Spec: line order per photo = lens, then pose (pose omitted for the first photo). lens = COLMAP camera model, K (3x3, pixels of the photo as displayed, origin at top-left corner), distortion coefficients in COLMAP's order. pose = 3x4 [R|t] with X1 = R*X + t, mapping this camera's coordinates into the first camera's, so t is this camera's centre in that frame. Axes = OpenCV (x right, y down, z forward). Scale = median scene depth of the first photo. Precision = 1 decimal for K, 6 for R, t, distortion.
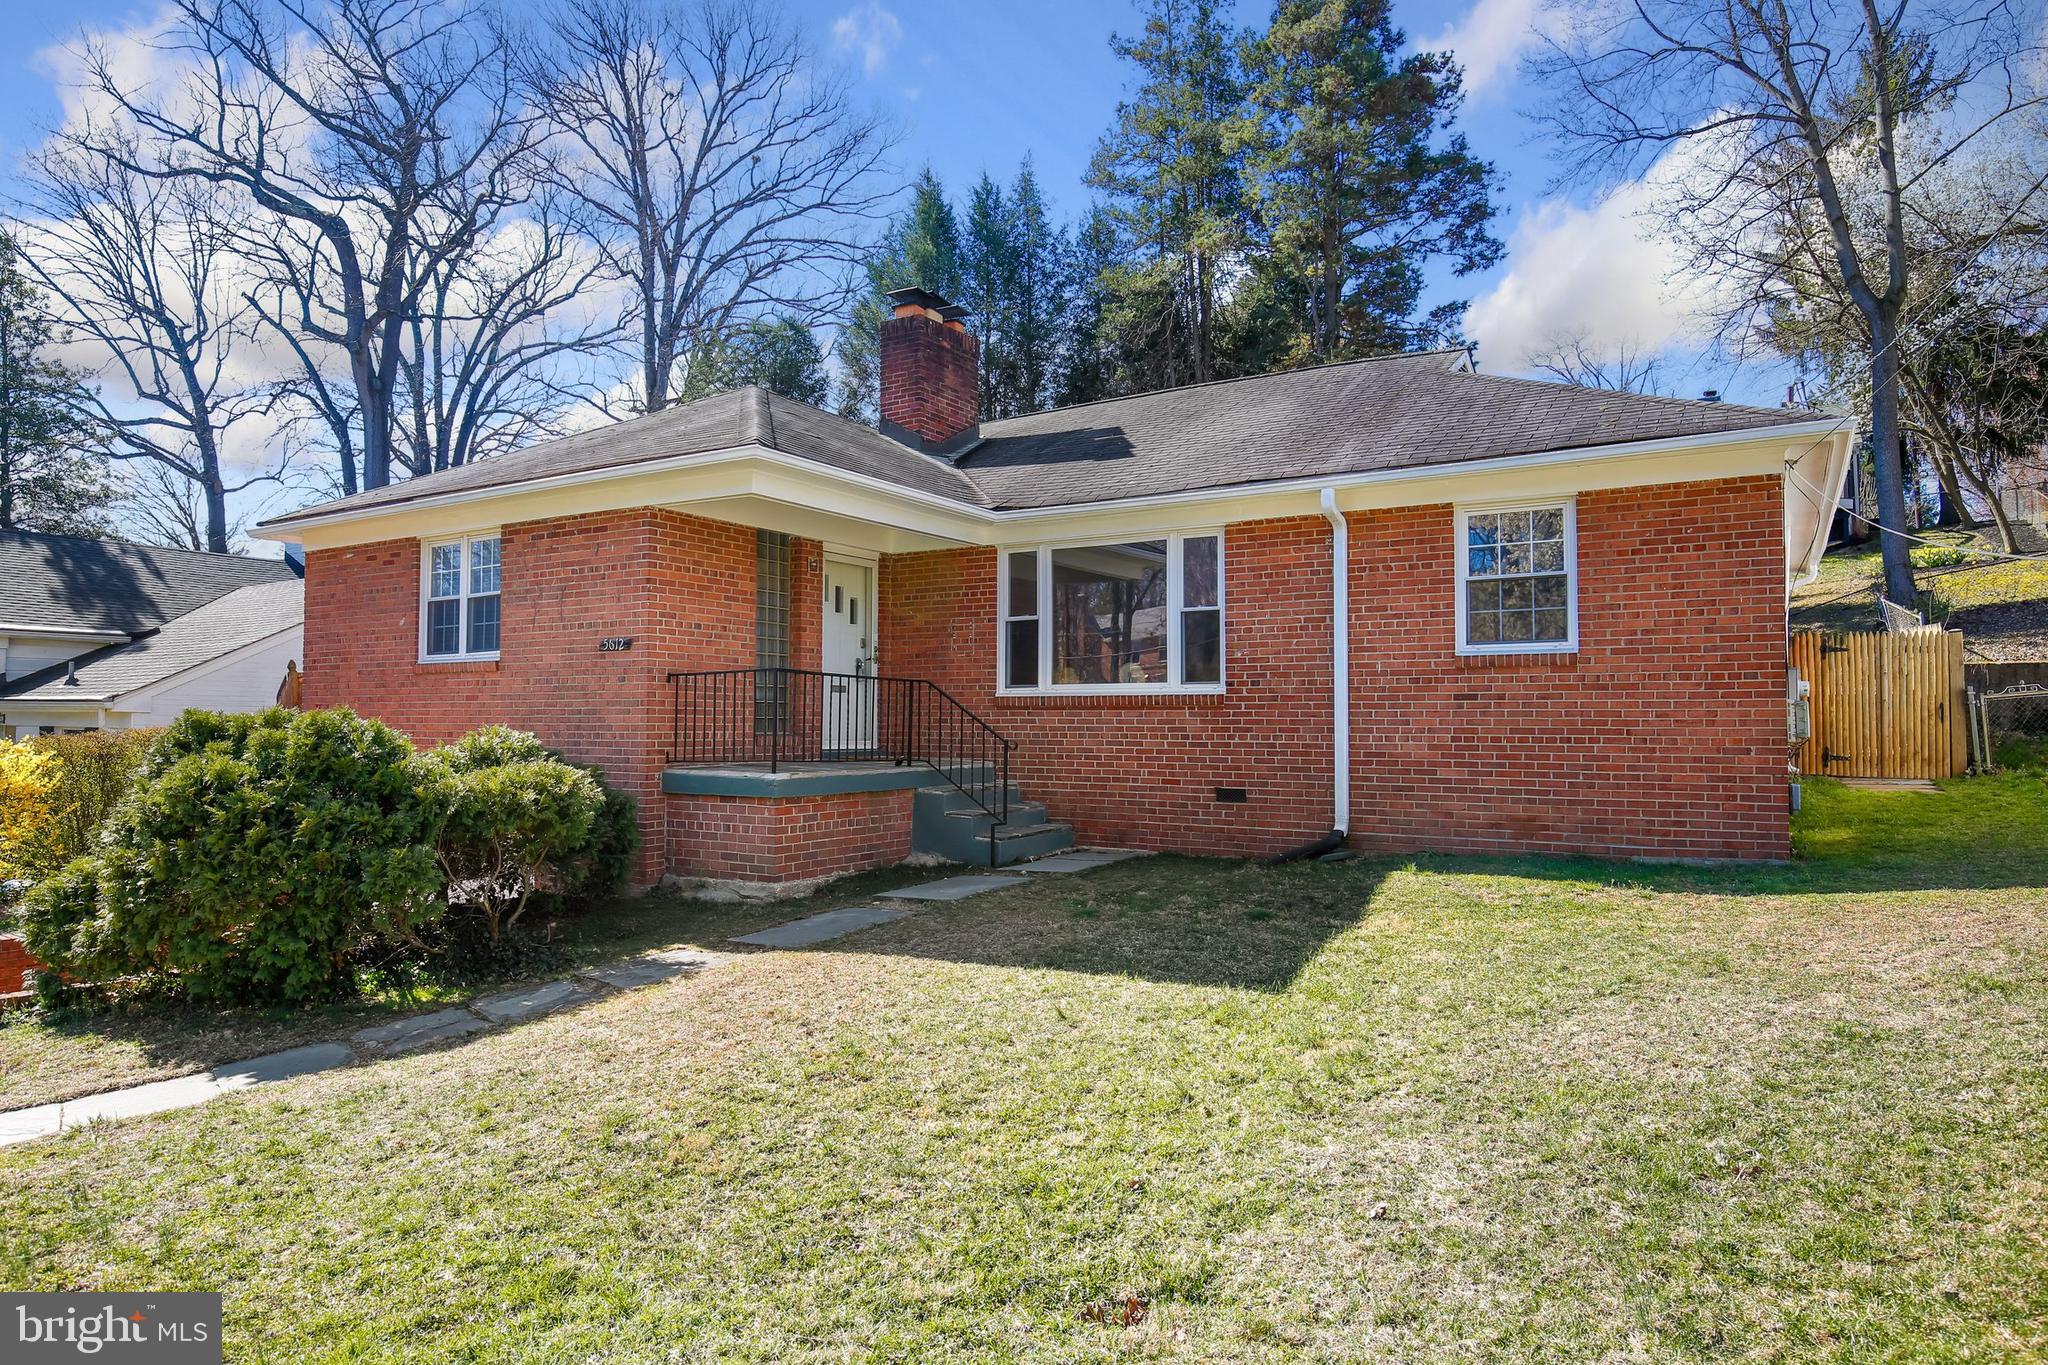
lens RADIAL K [[1217.4, 0, 1046.0], [0, 1217.4, 635.4], [0, 0, 1]] dist [0.004497, 0.002113]
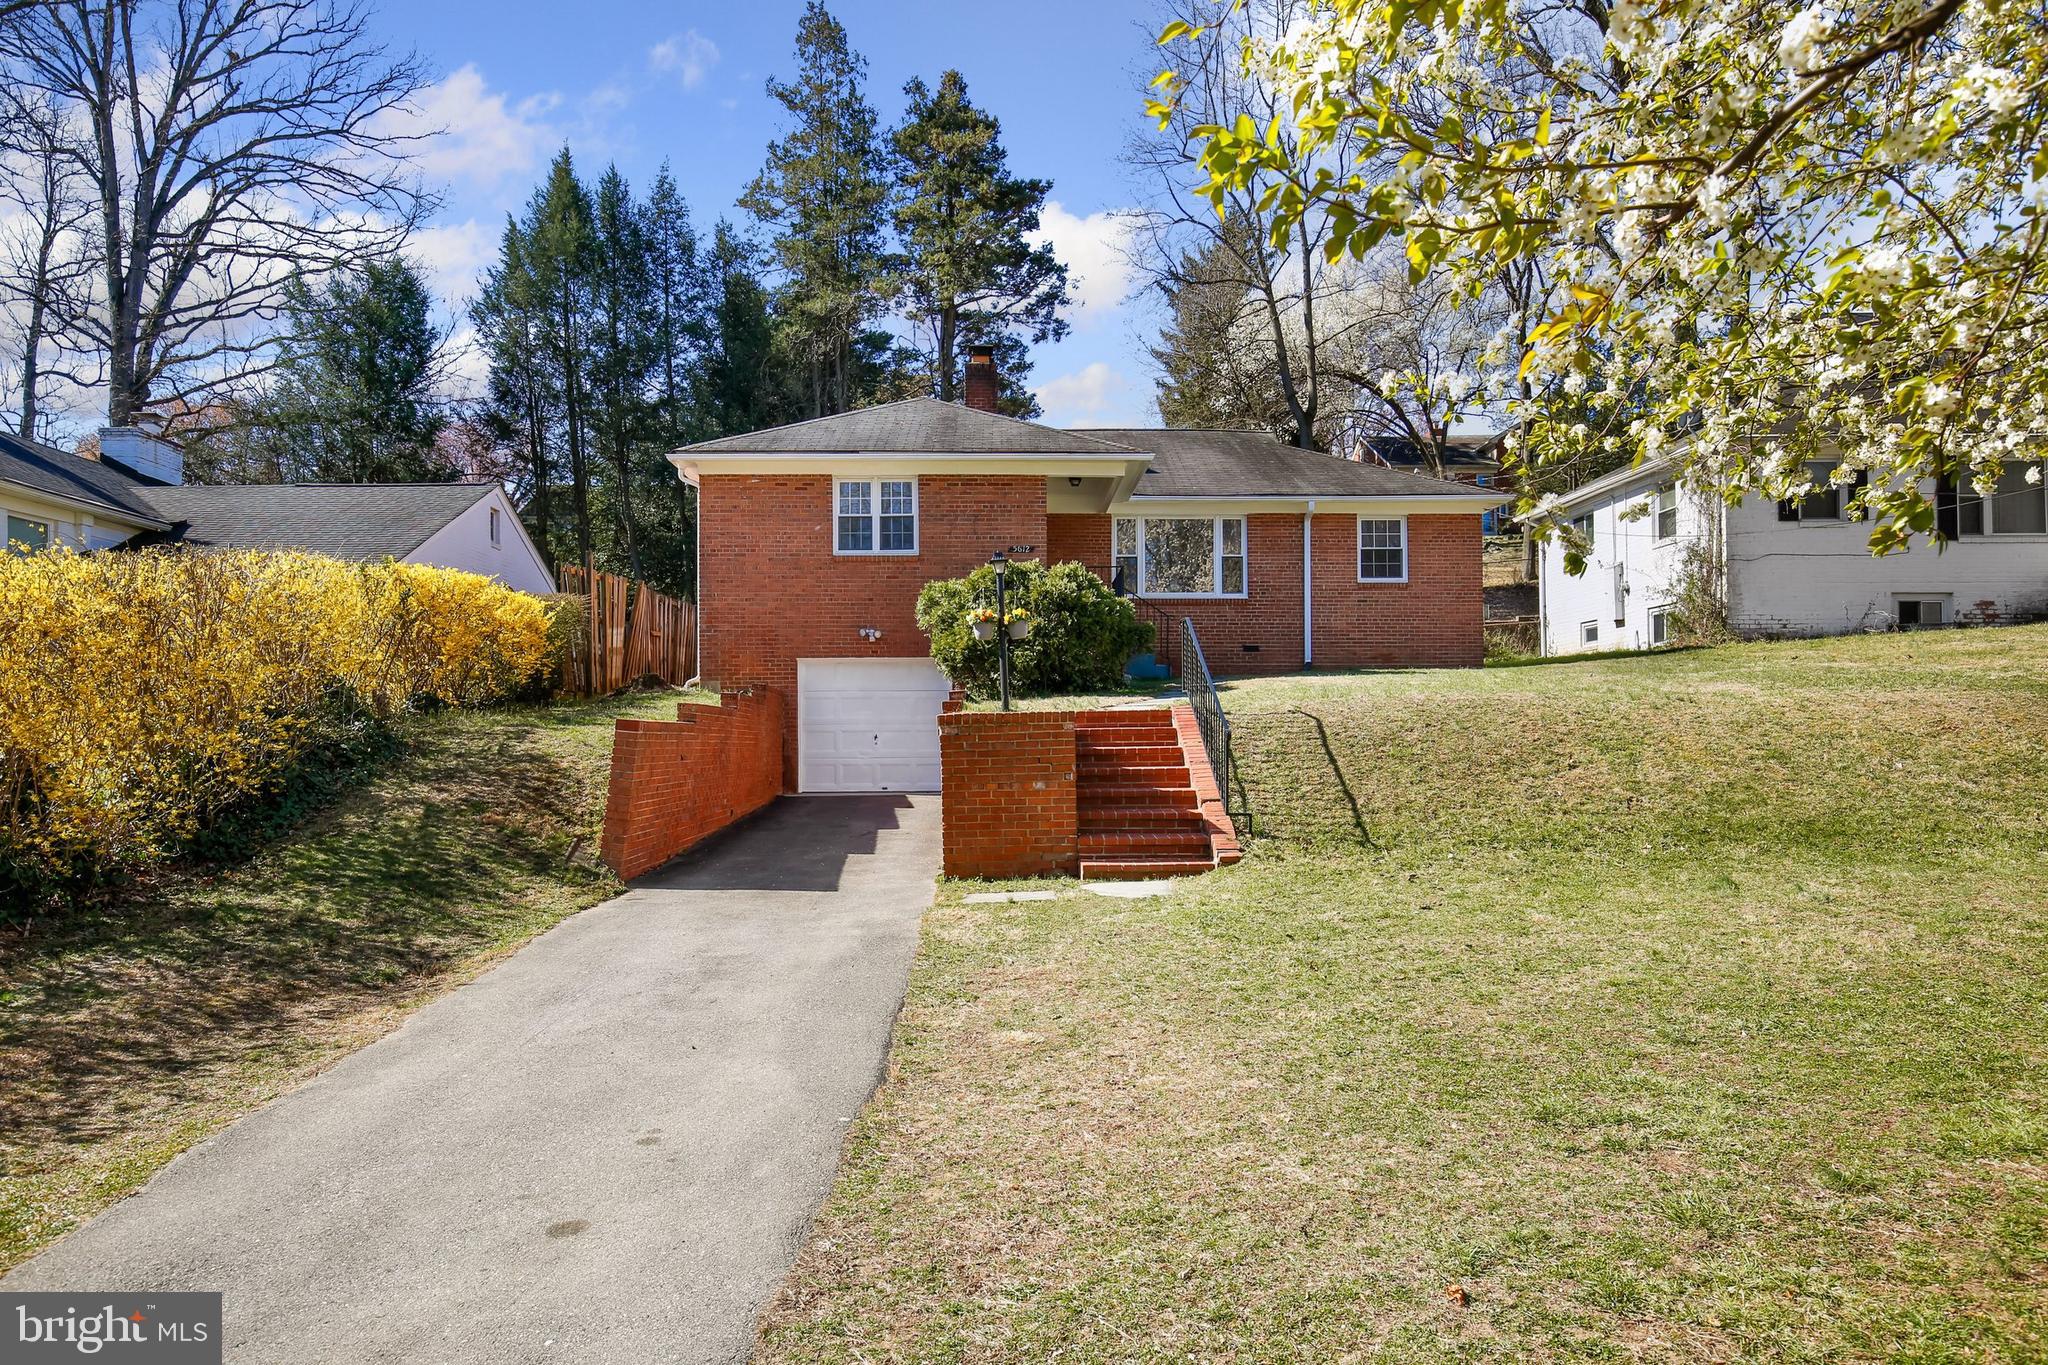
lens RADIAL K [[1321.6, 0, 1026.7], [0, 1321.6, 681.6], [0, 0, 1]] dist [0.009158, -0.003289]
pose [[0.840767, 0.023977, 0.540865, -1.319334], [-0.033064, 0.999428, 0.007092, 0.179715], [-0.540386, -0.023846, 0.841079, -0.630571]]
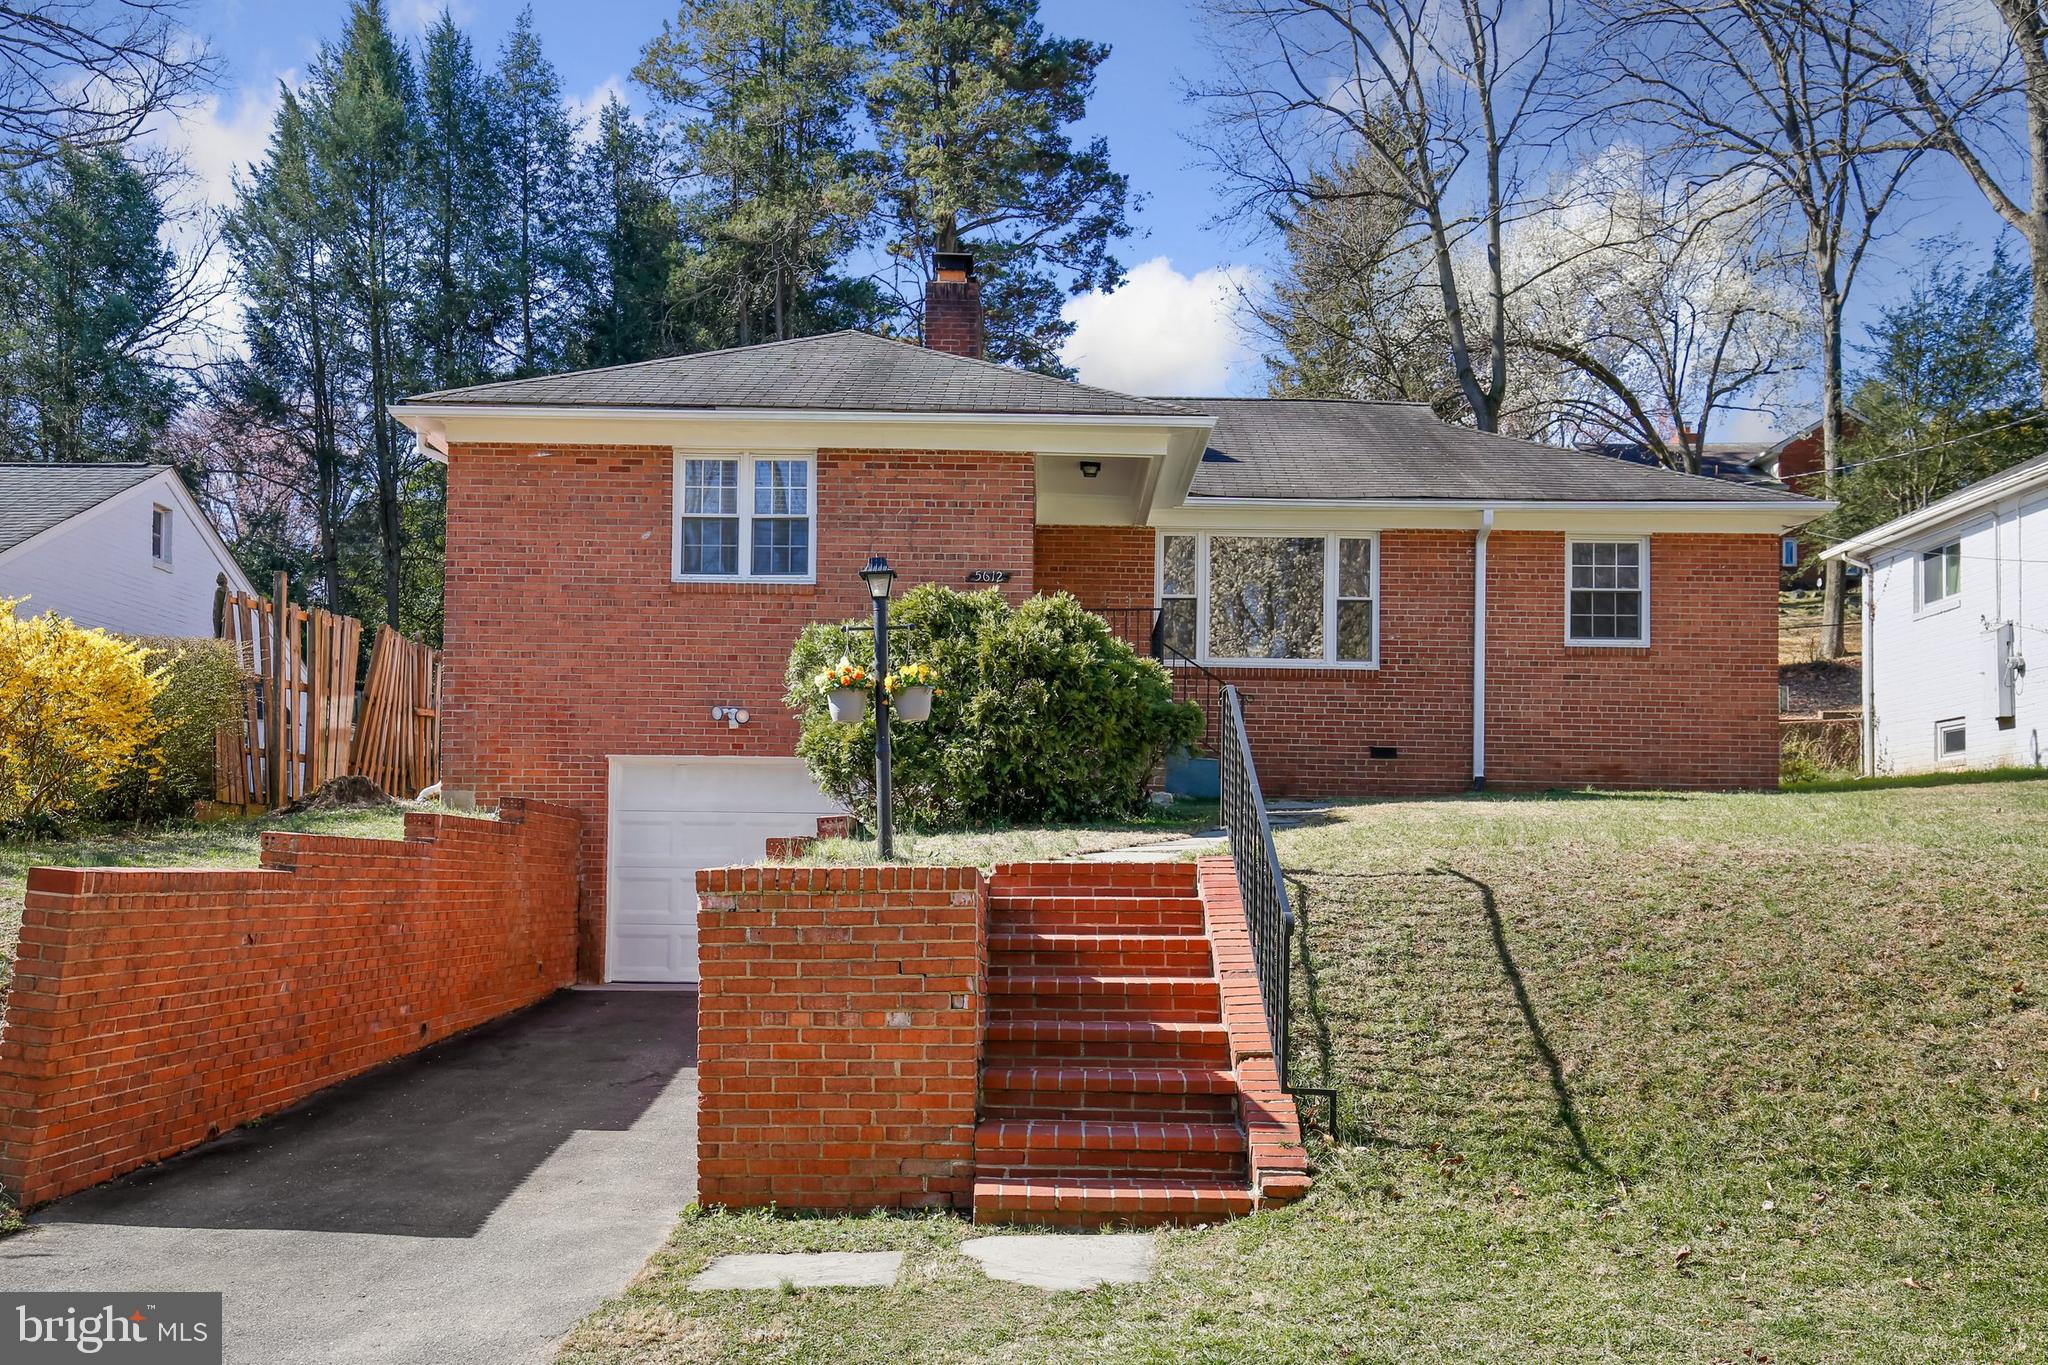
lens RADIAL K [[1834.2, 0, 1019.0], [0, 1834.2, 759.7], [0, 0, 1]] dist [0.044224, 0.002086]
pose [[0.861718, 0.050394, 0.504879, -1.066053], [-0.051567, 0.998601, -0.011661, 0.175105], [-0.504760, -0.015987, 0.863111, -0.390743]]
